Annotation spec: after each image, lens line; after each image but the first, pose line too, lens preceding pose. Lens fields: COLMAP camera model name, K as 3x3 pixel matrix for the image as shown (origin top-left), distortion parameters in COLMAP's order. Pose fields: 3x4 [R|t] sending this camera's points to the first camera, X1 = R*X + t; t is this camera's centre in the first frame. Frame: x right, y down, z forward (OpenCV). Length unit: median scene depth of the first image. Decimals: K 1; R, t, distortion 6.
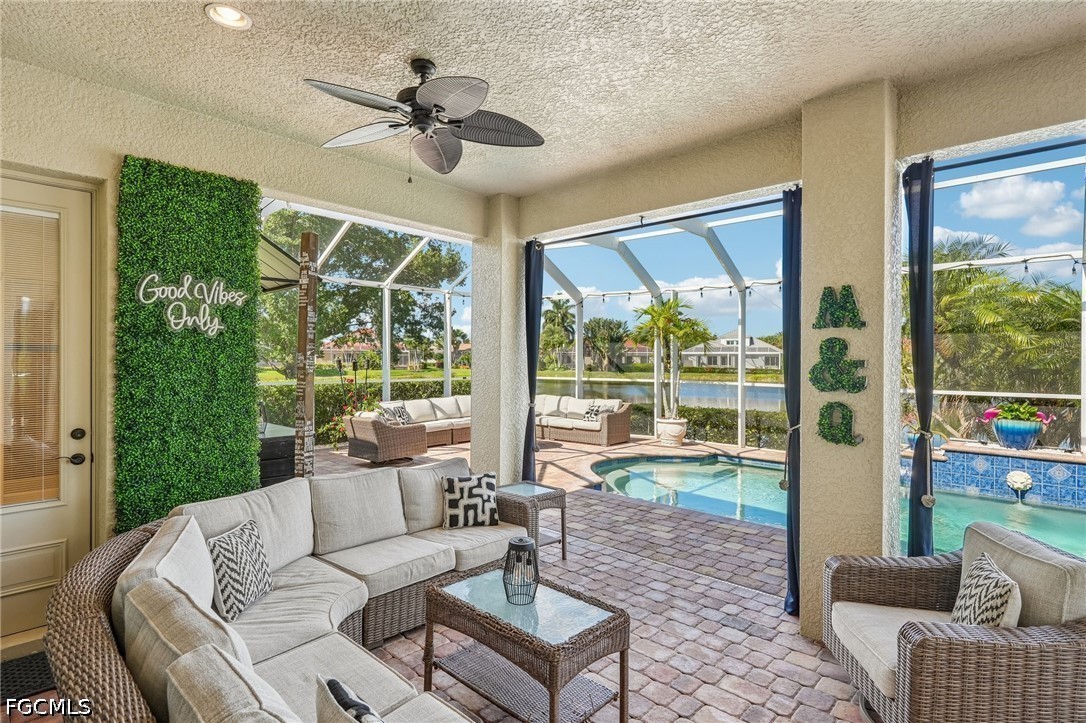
lens RADIAL K [[544.6, 0, 541.0], [0, 544.6, 366.6], [0, 0, 1]] dist [-0.006275, -0.001088]
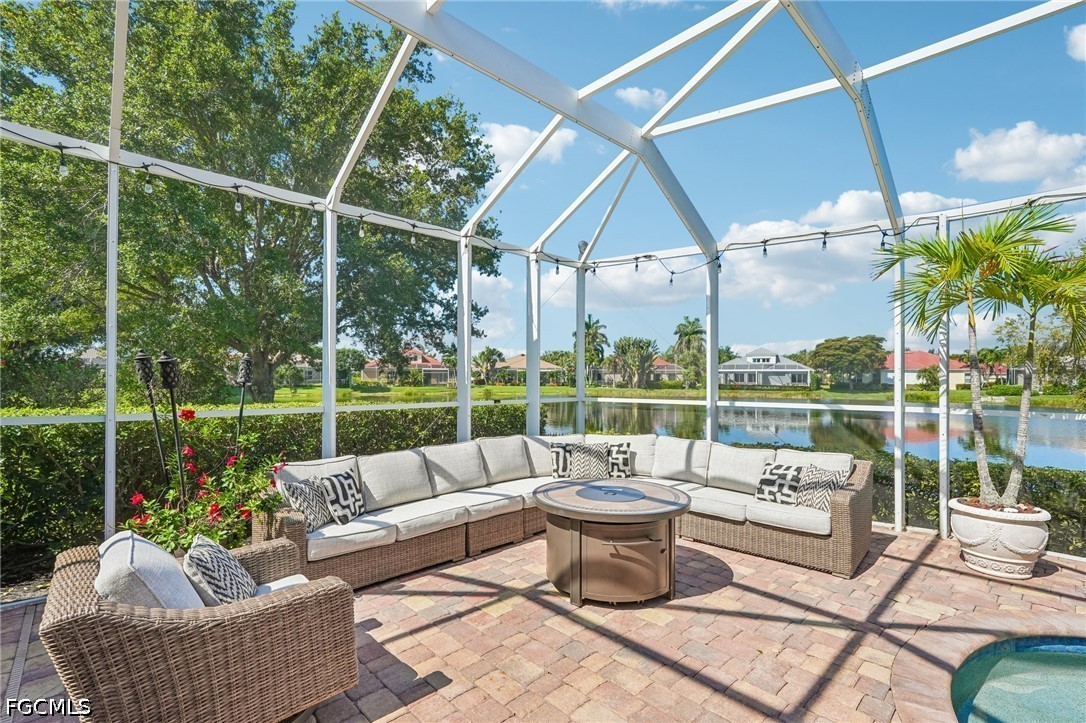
lens RADIAL K [[486.9, 0, 542.9], [0, 486.9, 377.3], [0, 0, 1]] dist [-0.011944, 0.006555]
pose [[0.998593, -0.000904, -0.053020, -0.069135], [0.000190, 0.999909, -0.013479, 0.003132], [0.053027, 0.013450, 0.998502, 0.514713]]
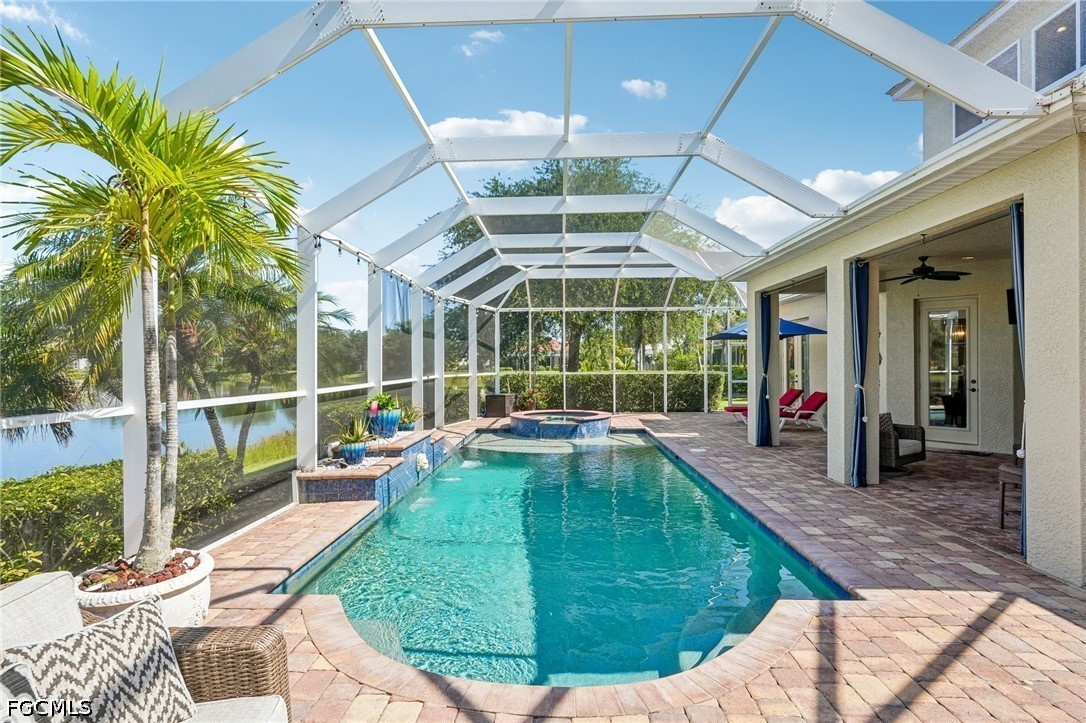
lens RADIAL K [[544.6, 0, 542.0], [0, 544.6, 359.8], [0, 0, 1]] dist [-0.006275, -0.001088]
pose [[-0.663573, -0.000422, 0.748112, -0.057931], [0.006864, 0.999954, 0.006653, -0.001676], [-0.748080, 0.009549, -0.663539, 0.859560]]
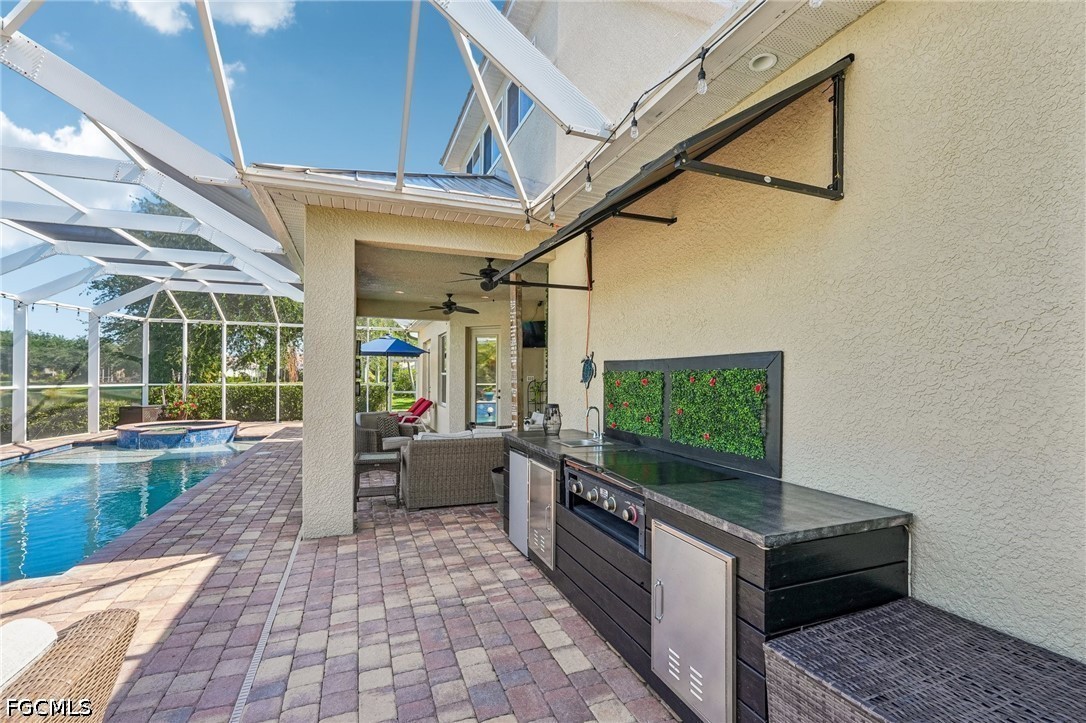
lens RADIAL K [[486.9, 0, 538.9], [0, 486.9, 374.1], [0, 0, 1]] dist [-0.011944, 0.006555]
pose [[-0.898732, -0.009776, 0.438390, -0.341044], [-0.007275, 0.999946, 0.007383, -0.000555], [-0.438439, 0.003446, -0.898754, 0.690632]]
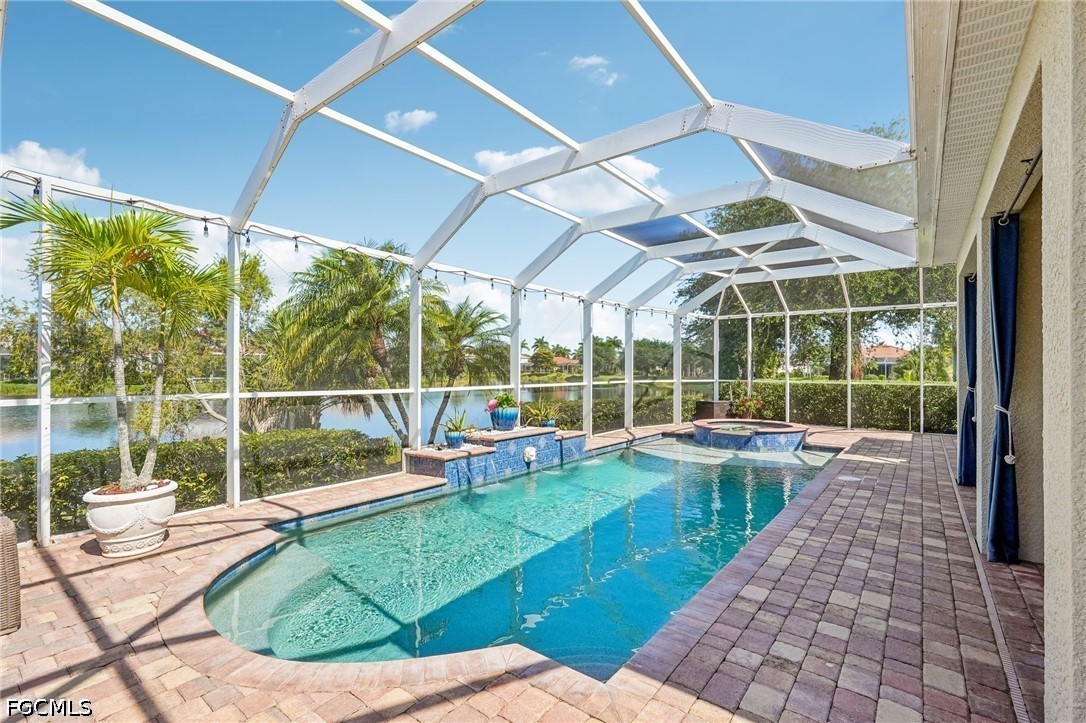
lens RADIAL K [[486.9, 0, 549.9], [0, 486.9, 366.1], [0, 0, 1]] dist [-0.011944, 0.006555]
pose [[-0.103834, 0.000056, 0.994595, -0.144199], [0.004834, 0.999988, 0.000448, 0.001399], [-0.994583, 0.004855, -0.103833, 0.596981]]
